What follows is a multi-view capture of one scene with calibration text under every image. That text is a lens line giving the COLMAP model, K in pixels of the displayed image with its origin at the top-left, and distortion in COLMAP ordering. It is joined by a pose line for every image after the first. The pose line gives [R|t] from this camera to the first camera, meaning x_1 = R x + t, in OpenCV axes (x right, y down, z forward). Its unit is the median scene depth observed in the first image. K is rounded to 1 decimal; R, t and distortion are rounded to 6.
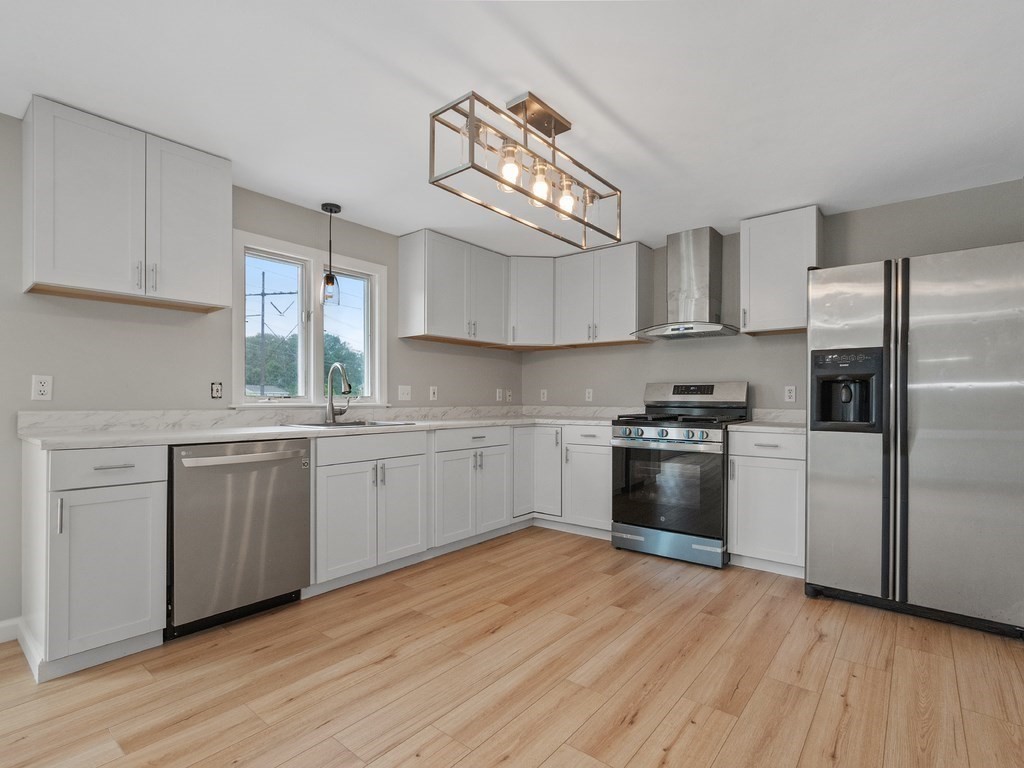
lens RADIAL K [[503.0, 0, 518.5], [0, 503.0, 394.1], [0, 0, 1]] dist [-0.022402, 0.001912]
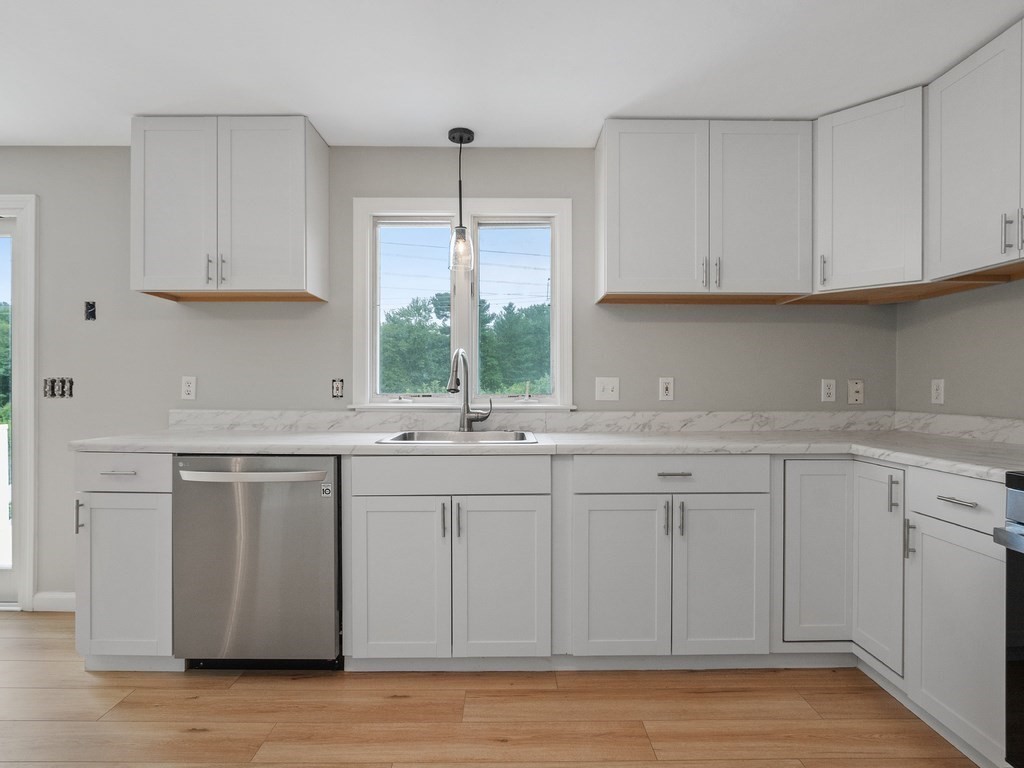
lens RADIAL K [[547.9, 0, 510.8], [0, 547.9, 384.0], [0, 0, 1]] dist [-0.013567, 0.002360]
pose [[0.631399, -0.003286, -0.775451, 0.285786], [0.007953, 0.999966, 0.002238, -0.013012], [0.775417, -0.007581, 0.631403, 0.551365]]
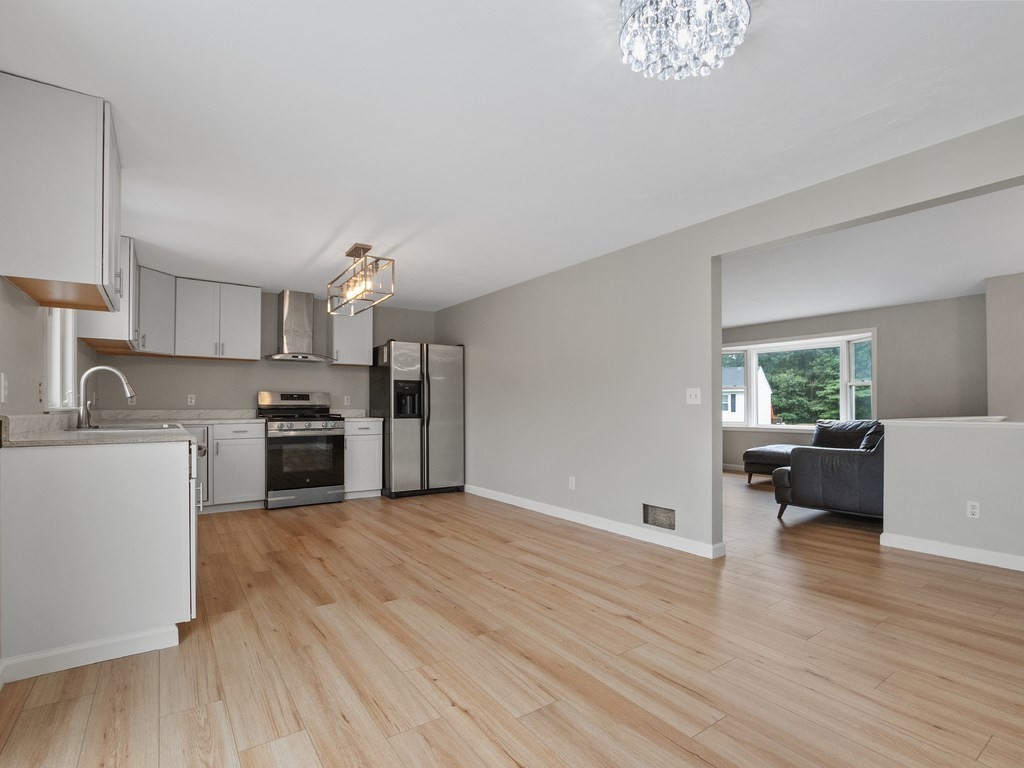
lens RADIAL K [[503.0, 0, 526.6], [0, 503.0, 397.4], [0, 0, 1]] dist [-0.022402, 0.001912]
pose [[0.252465, 0.013495, 0.967512, -1.076656], [-0.008200, 0.999897, -0.011807, 0.004416], [-0.967571, -0.004953, 0.252550, -0.049158]]
